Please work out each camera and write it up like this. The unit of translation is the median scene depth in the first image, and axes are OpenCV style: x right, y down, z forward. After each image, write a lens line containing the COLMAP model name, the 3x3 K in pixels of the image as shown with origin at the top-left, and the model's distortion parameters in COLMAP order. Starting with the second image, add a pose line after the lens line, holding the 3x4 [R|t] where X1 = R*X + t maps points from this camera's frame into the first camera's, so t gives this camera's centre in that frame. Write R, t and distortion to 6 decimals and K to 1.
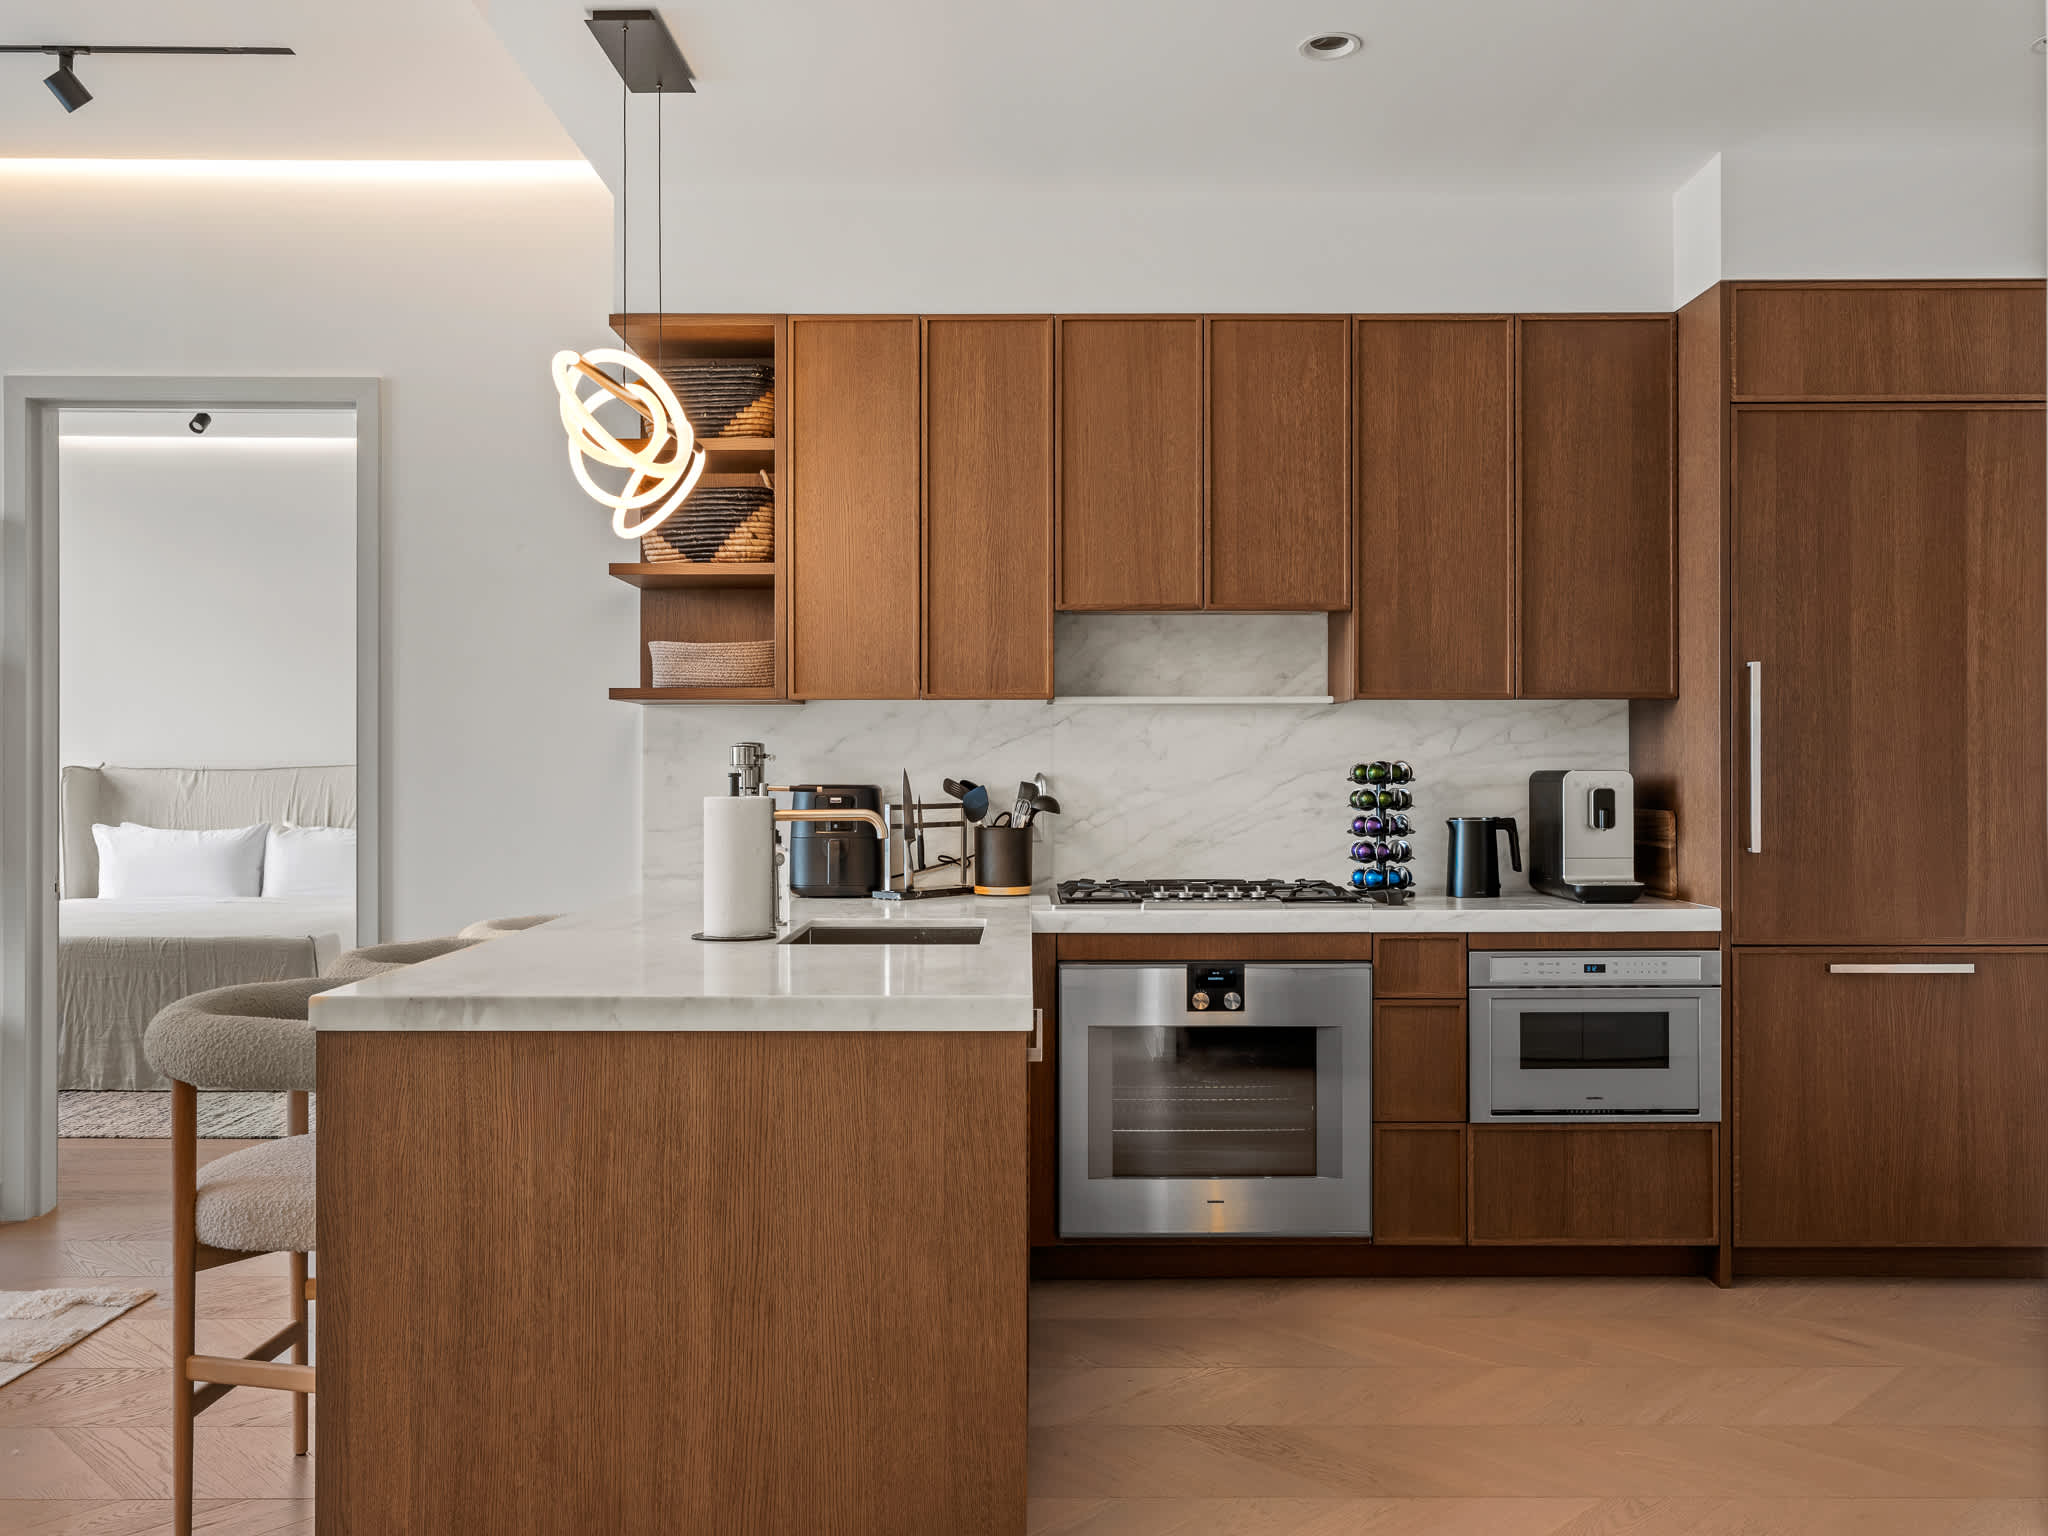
lens RADIAL K [[1657.2, 0, 1110.8], [0, 1657.2, 768.2], [0, 0, 1]] dist [0.042591, -0.070180]
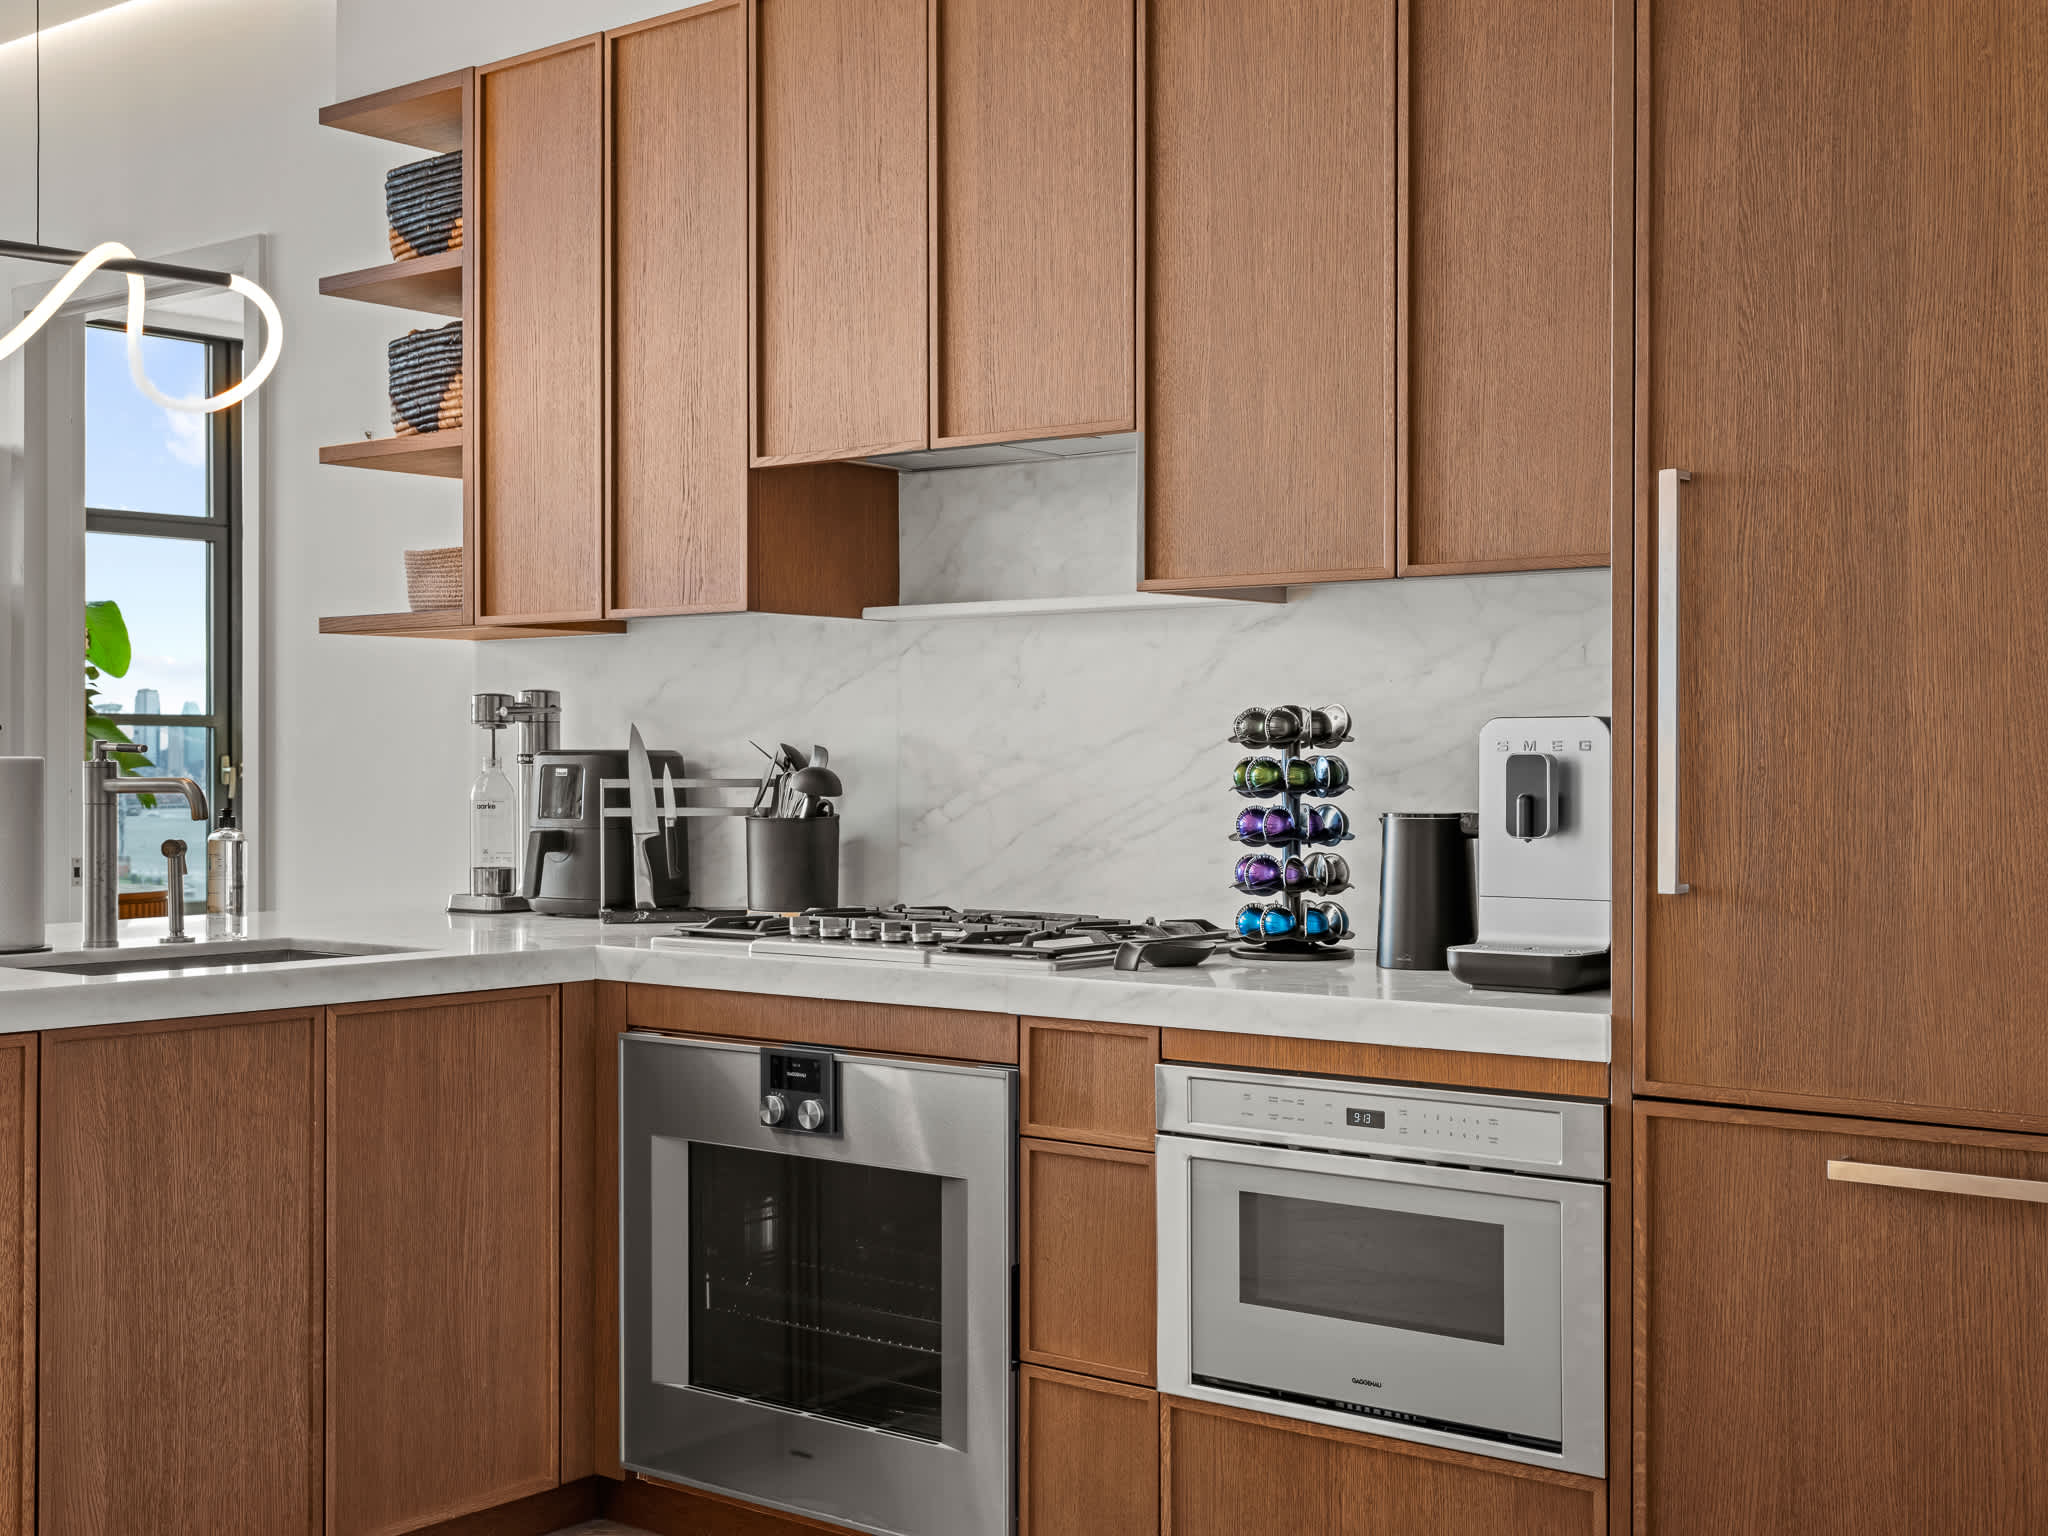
lens RADIAL K [[2466.7, 0, 1015.0], [0, 2466.7, 758.4], [0, 0, 1]] dist [0.010041, 0.000000]
pose [[0.772152, 0.001368, -0.635437, 0.667321], [-0.000569, 0.999999, 0.001461, 0.013077], [0.635438, -0.000766, 0.772152, 0.368539]]
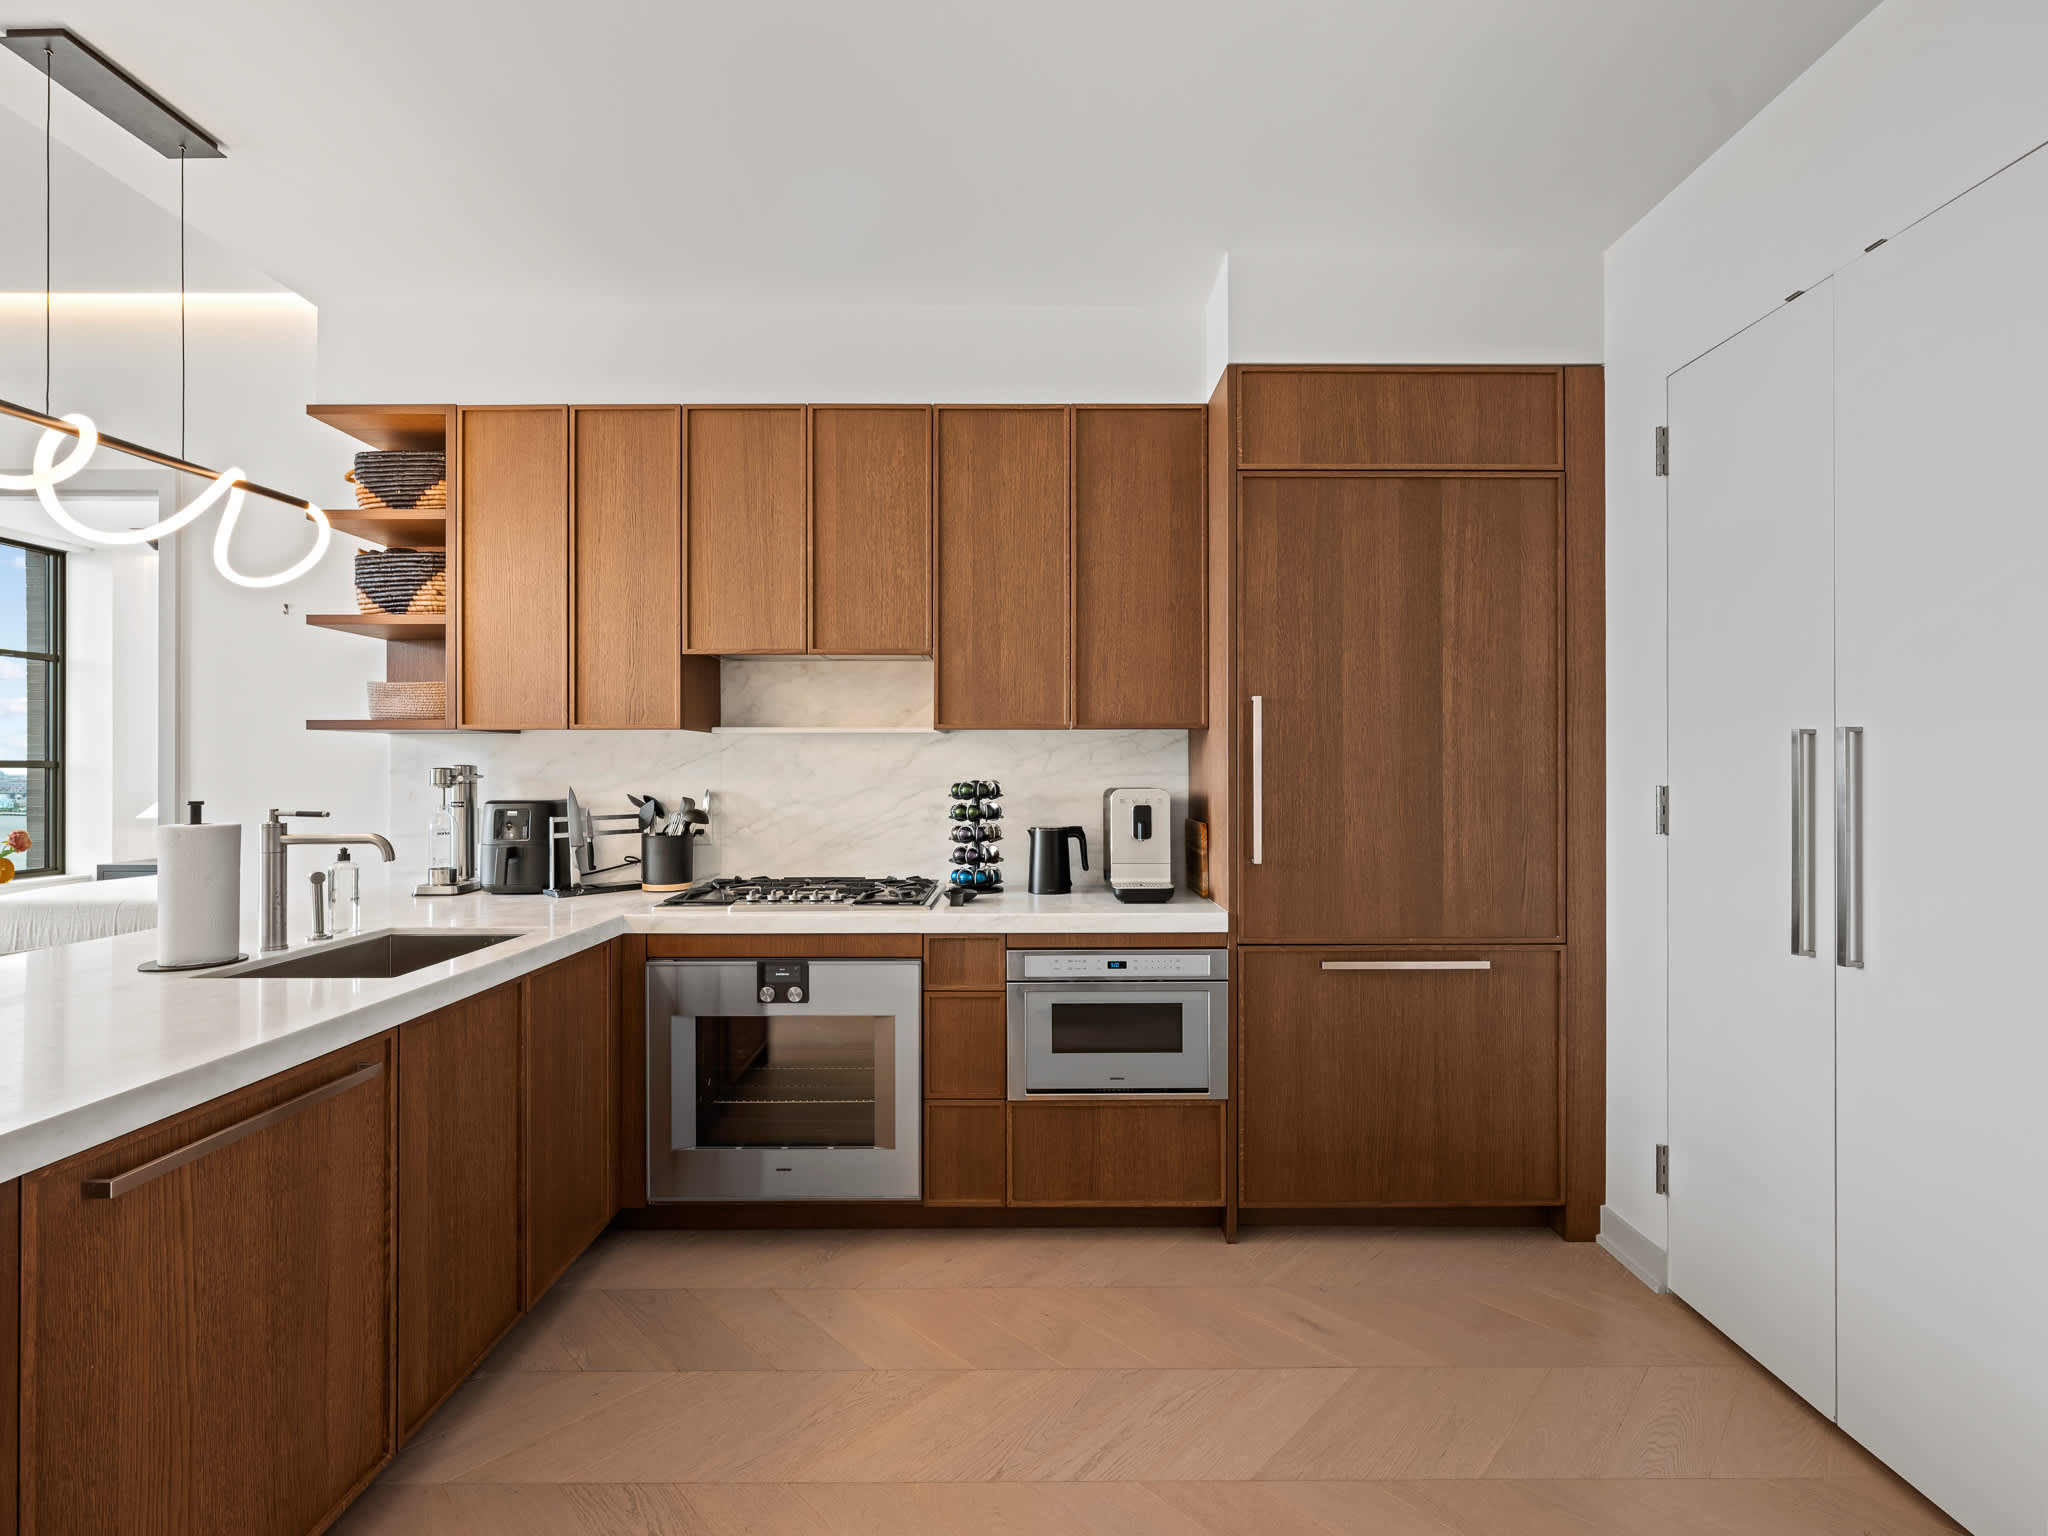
lens RADIAL K [[935.5, 0, 1054.9], [0, 935.5, 765.3], [0, 0, 1]] dist [-0.008572, 0.003047]
pose [[0.999991, -0.000310, -0.004135, 0.248592], [0.000295, 0.999994, -0.003525, -0.014130], [0.004136, 0.003524, 0.999985, 0.355038]]
